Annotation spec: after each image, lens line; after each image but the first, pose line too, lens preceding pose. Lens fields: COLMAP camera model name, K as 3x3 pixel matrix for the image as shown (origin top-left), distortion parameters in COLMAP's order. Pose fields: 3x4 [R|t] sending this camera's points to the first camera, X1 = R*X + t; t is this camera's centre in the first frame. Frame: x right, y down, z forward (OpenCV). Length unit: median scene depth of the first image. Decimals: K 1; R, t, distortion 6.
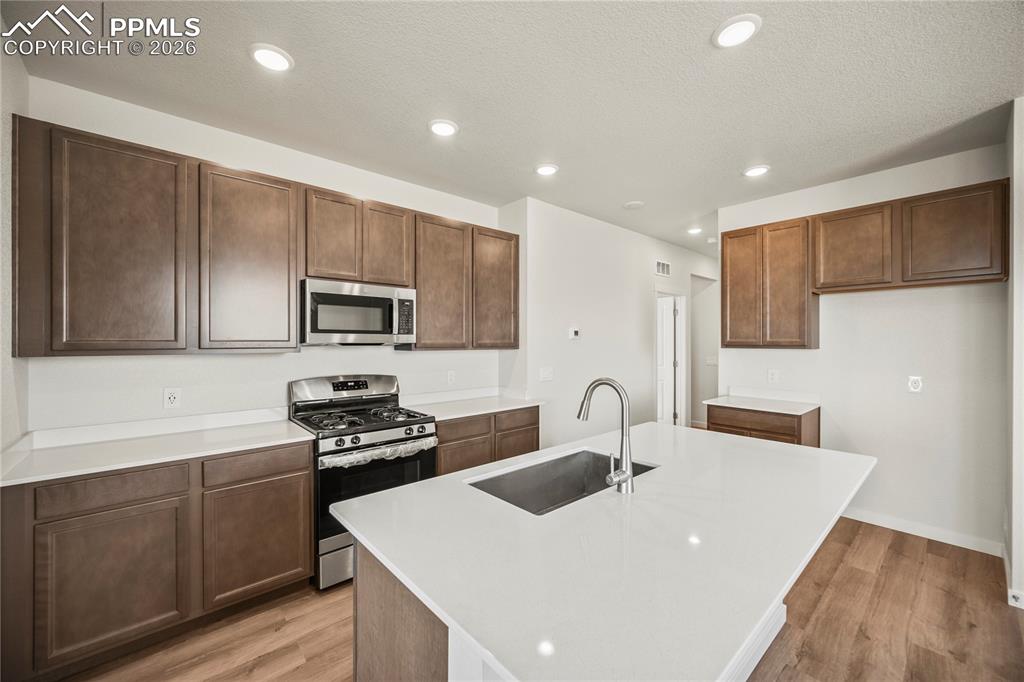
lens RADIAL K [[404.1, 0, 512.0], [0, 404.1, 341.0], [0, 0, 1]] dist [-0.002048, -0.000088]
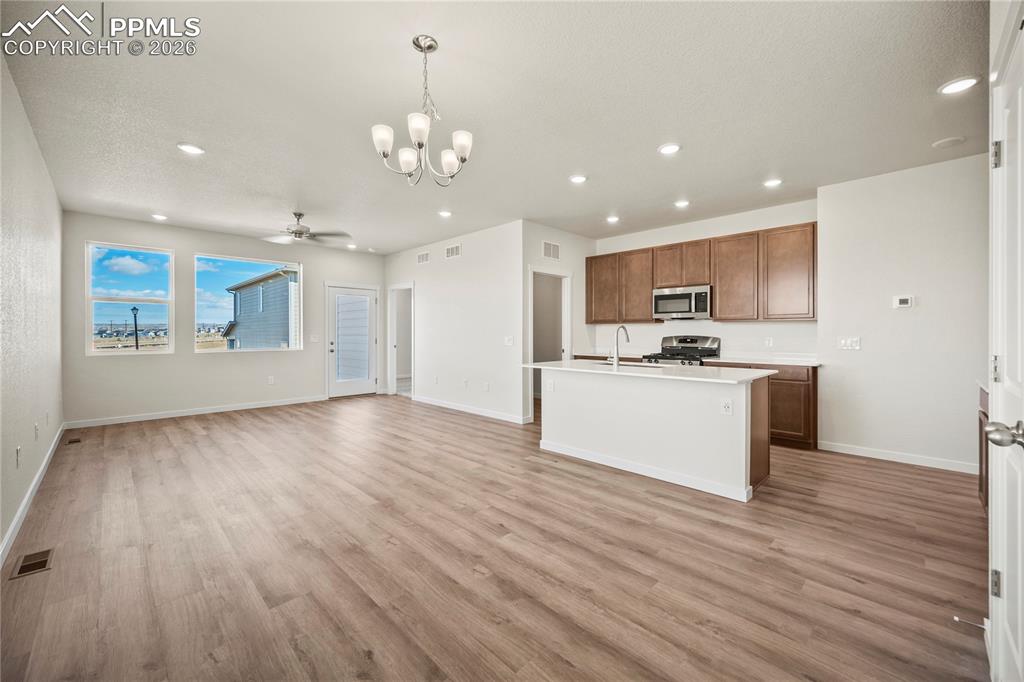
lens RADIAL K [[401.4, 0, 510.1], [0, 401.4, 332.8], [0, 0, 1]] dist [-0.000068, -0.000077]
pose [[0.053956, -0.000858, -0.998543, 1.286656], [-0.001313, 0.999999, -0.000930, 0.067774], [0.998542, 0.001361, 0.053955, 0.066262]]
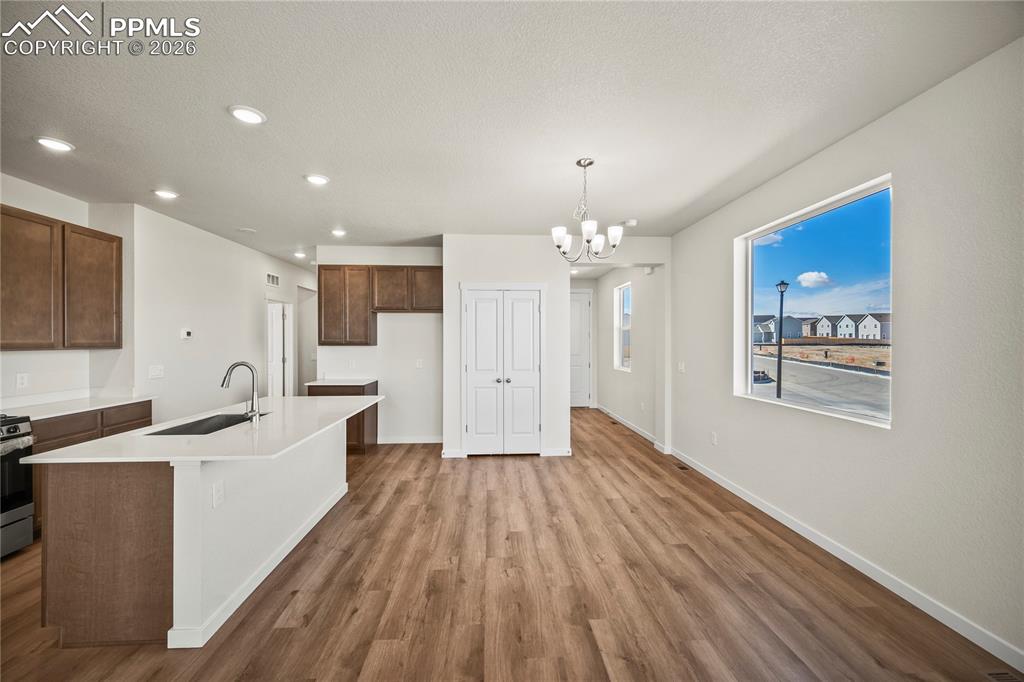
lens RADIAL K [[404.1, 0, 512.0], [0, 404.1, 341.0], [0, 0, 1]] dist [-0.002048, -0.000088]
pose [[0.623295, -0.001206, 0.781986, -0.192233], [0.001455, 0.999999, 0.000383, 0.001430], [-0.781986, 0.000899, 0.623296, -0.477441]]
